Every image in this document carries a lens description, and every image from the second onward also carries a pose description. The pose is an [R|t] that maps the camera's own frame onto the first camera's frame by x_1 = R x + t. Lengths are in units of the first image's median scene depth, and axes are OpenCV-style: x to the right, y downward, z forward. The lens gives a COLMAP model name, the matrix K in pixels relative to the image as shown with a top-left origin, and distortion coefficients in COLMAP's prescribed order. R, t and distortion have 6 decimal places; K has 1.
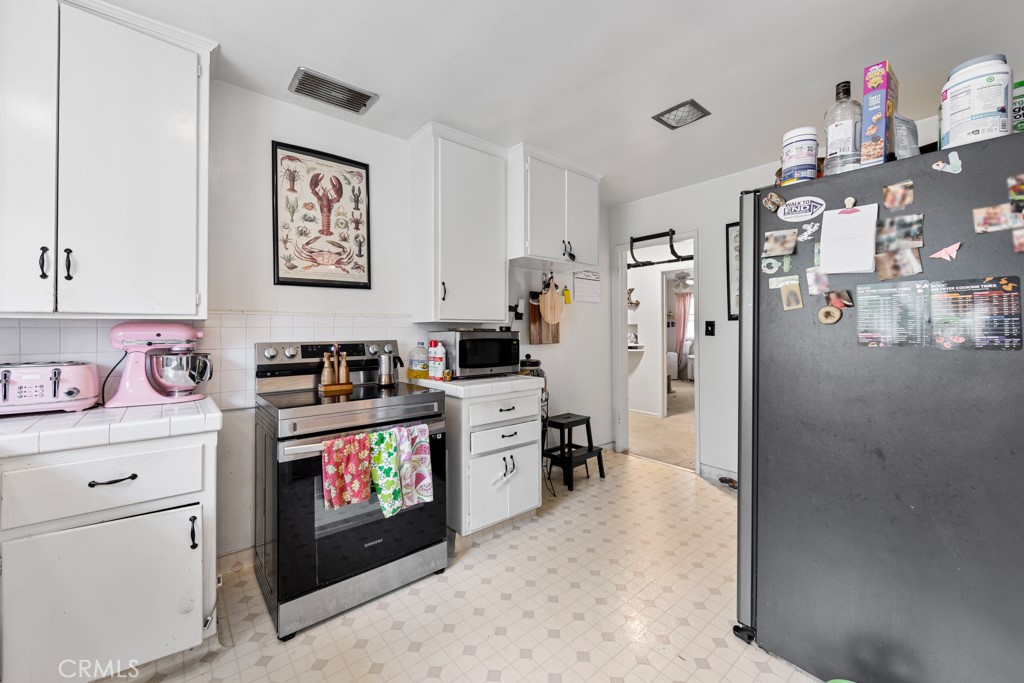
lens RADIAL K [[406.4, 0, 512.2], [0, 406.4, 326.5], [0, 0, 1]] dist [-0.002897, -0.000051]
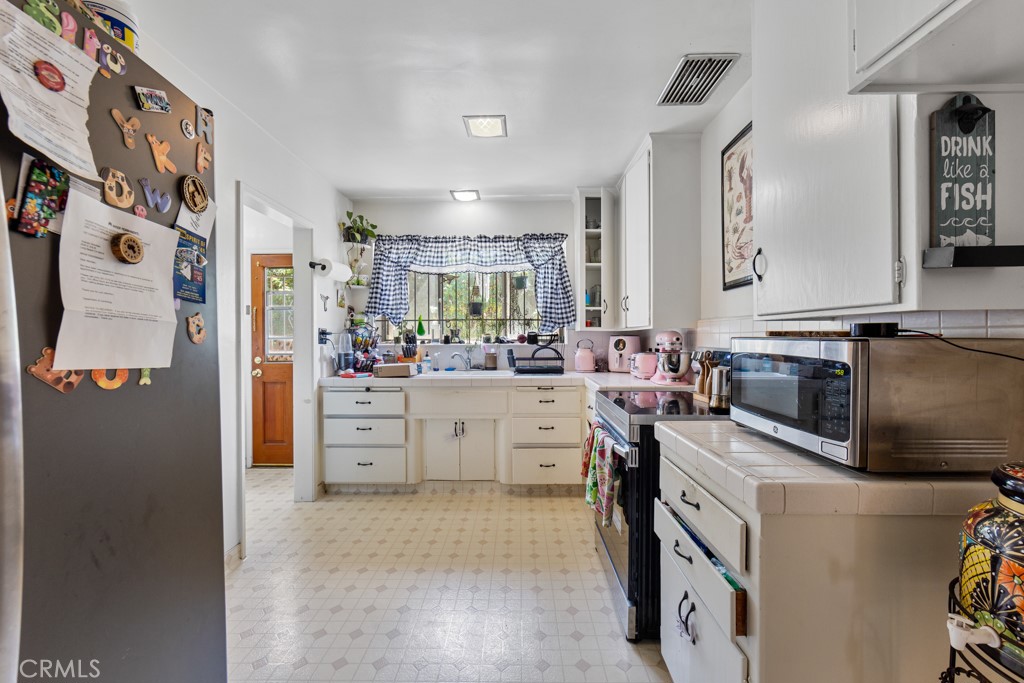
lens RADIAL K [[406.4, 0, 515.5], [0, 406.4, 339.7], [0, 0, 1]] dist [-0.002897, -0.000051]
pose [[-0.653603, 0.009871, -0.756773, 0.493530], [0.013695, 0.999905, 0.001214, 0.010388], [0.756713, -0.009571, -0.653677, 1.175681]]
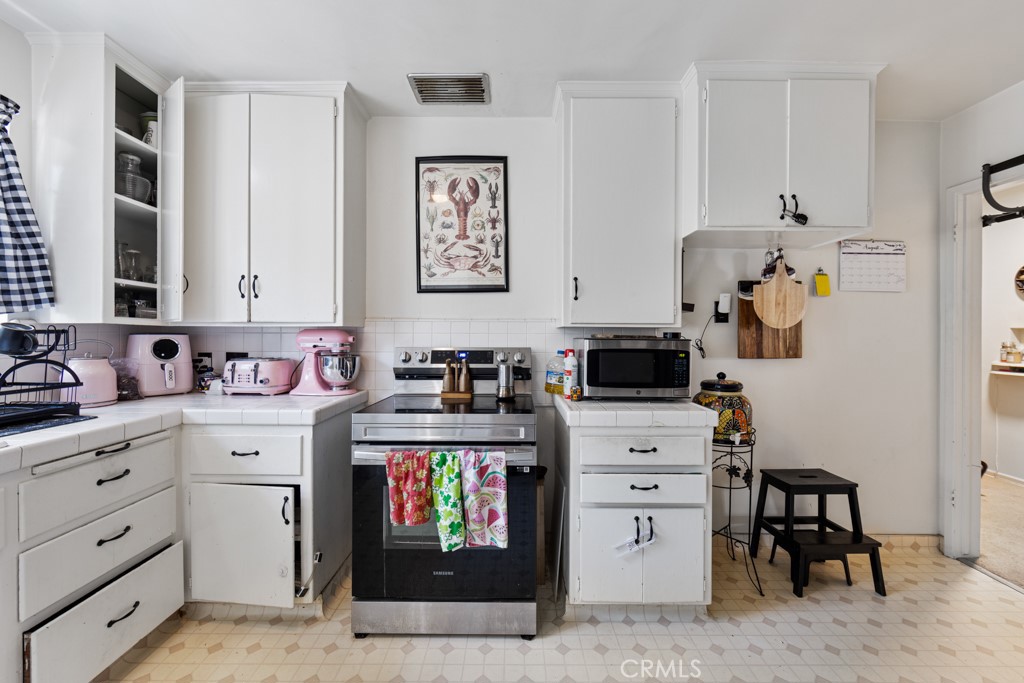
lens RADIAL K [[406.4, 0, 513.0], [0, 406.4, 335.9], [0, 0, 1]] dist [-0.002897, -0.000051]
pose [[0.763680, 0.008738, -0.645536, 0.272150], [0.000039, 0.999908, 0.013581, -0.004621], [0.645595, -0.010397, 0.763609, 0.321146]]
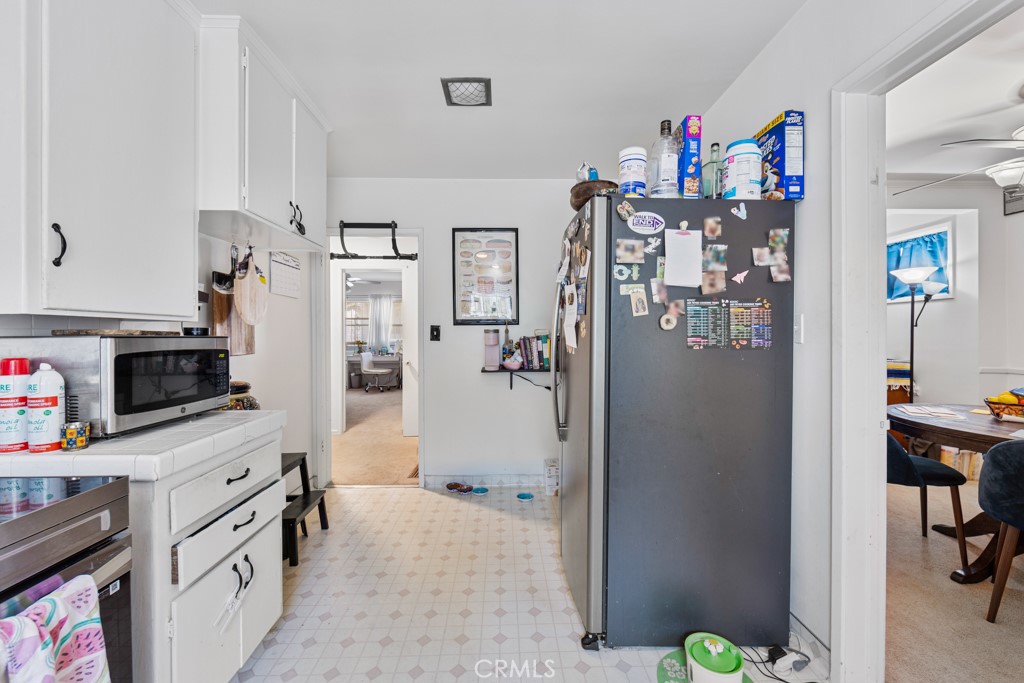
lens RADIAL K [[406.4, 0, 512.6], [0, 406.4, 335.7], [0, 0, 1]] dist [-0.002897, -0.000051]
pose [[0.624514, -0.000129, 0.781014, -0.215021], [-0.008546, 0.999939, 0.006998, 0.003559], [-0.780967, -0.011045, 0.624475, 0.364413]]
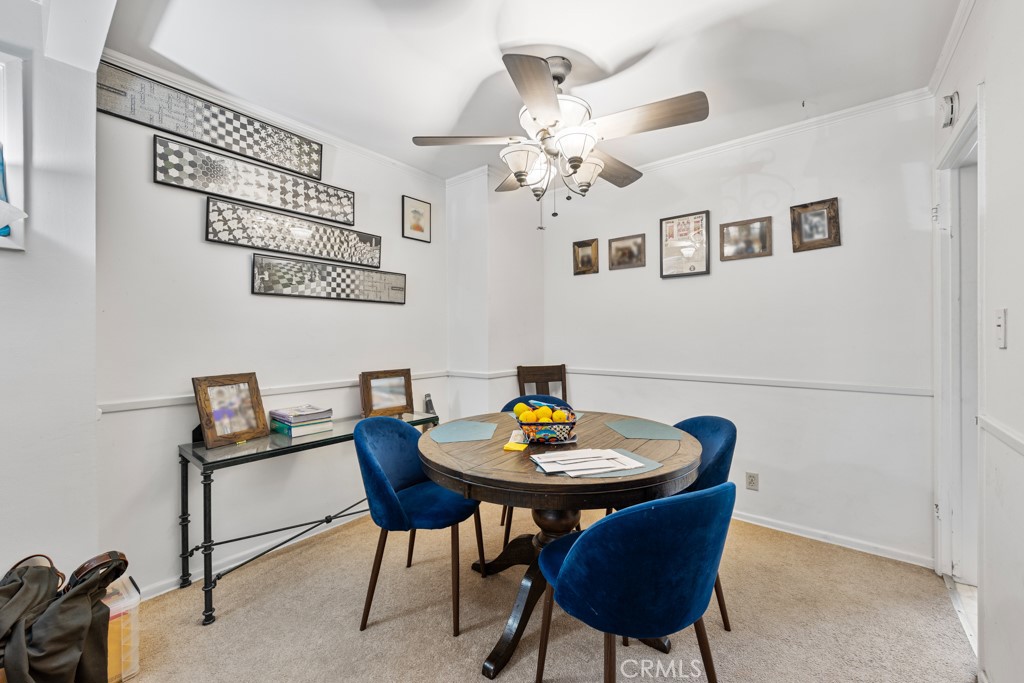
lens RADIAL K [[406.4, 0, 516.2], [0, 406.4, 335.1], [0, 0, 1]] dist [-0.002897, -0.000051]
pose [[-0.980115, 0.006467, -0.198327, 1.371492], [0.007482, 0.999962, -0.004370, -0.004179], [0.198292, -0.005767, -0.980126, 0.771342]]
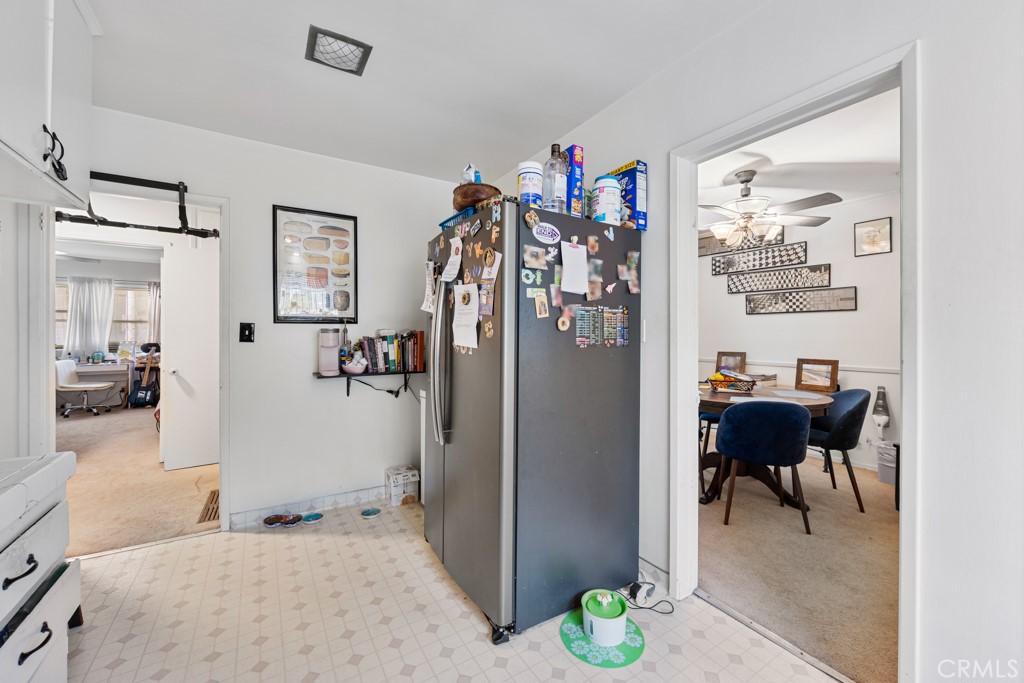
lens RADIAL K [[406.4, 0, 514.2], [0, 406.4, 333.9], [0, 0, 1]] dist [-0.002897, -0.000051]
pose [[0.137958, 0.006105, 0.990419, -0.288516], [-0.011927, 0.999919, -0.004502, 0.006549], [-0.990366, -0.011192, 0.138020, 0.562974]]
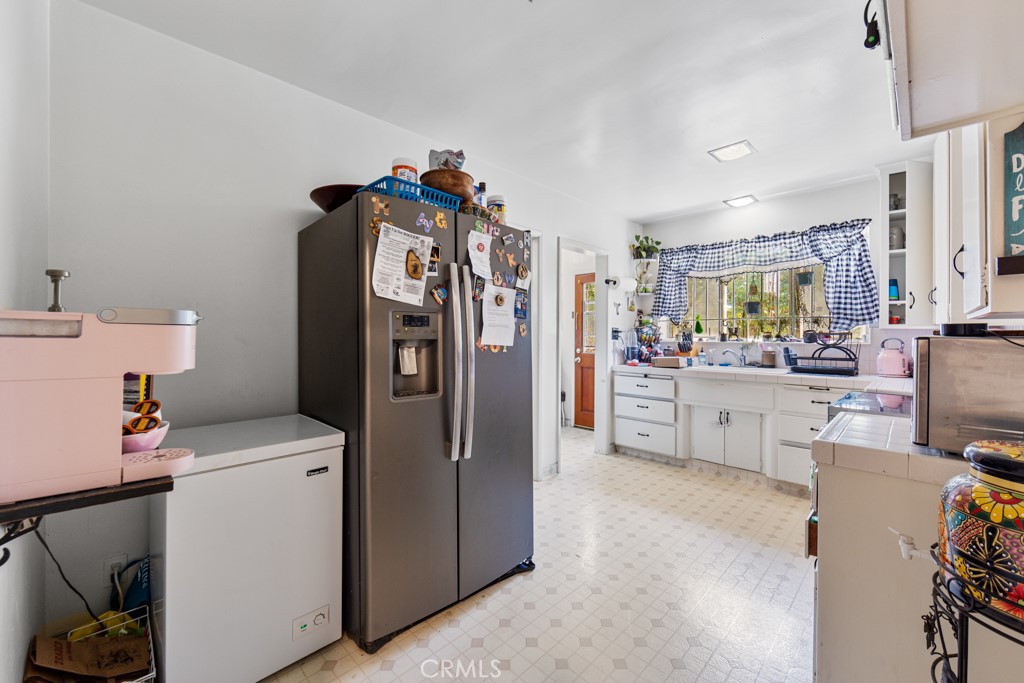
lens RADIAL K [[406.4, 0, 513.2], [0, 406.4, 335.2], [0, 0, 1]] dist [-0.002897, -0.000051]
pose [[-0.996366, -0.000482, -0.085172, 0.495613], [0.000386, 0.999948, -0.010168, 0.016203], [0.085173, -0.010164, -0.996314, 1.565357]]
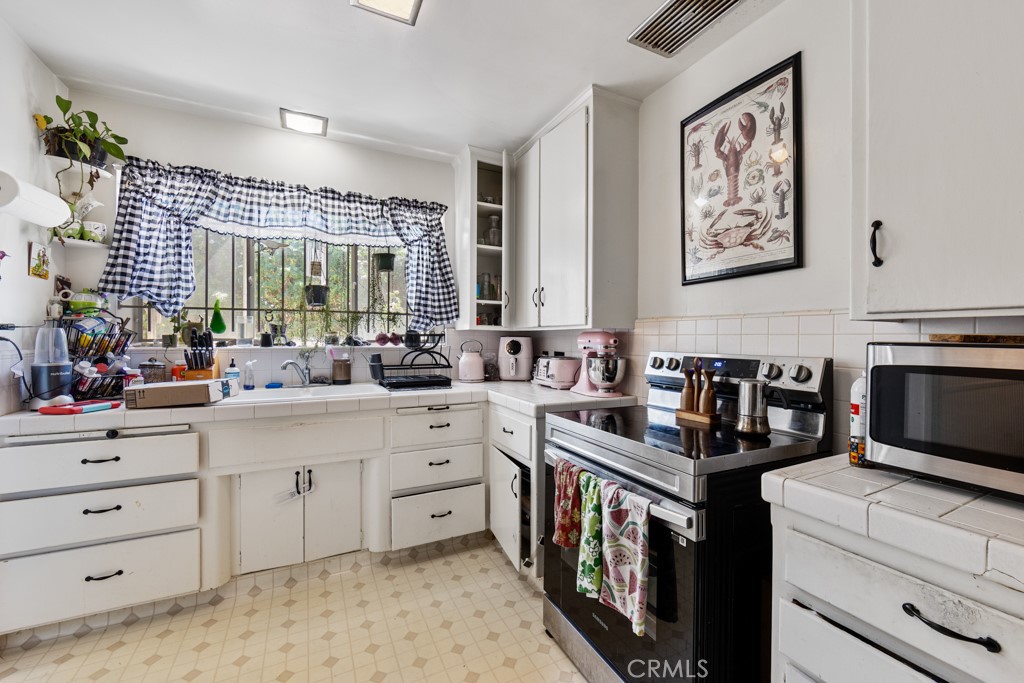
lens RADIAL K [[406.4, 0, 511.1], [0, 406.4, 338.9], [0, 0, 1]] dist [-0.002897, -0.000051]
pose [[-0.235005, 0.006875, -0.971970, 0.325592], [0.006060, 0.999966, 0.005607, 0.003630], [0.971975, -0.004573, -0.235038, 0.783136]]
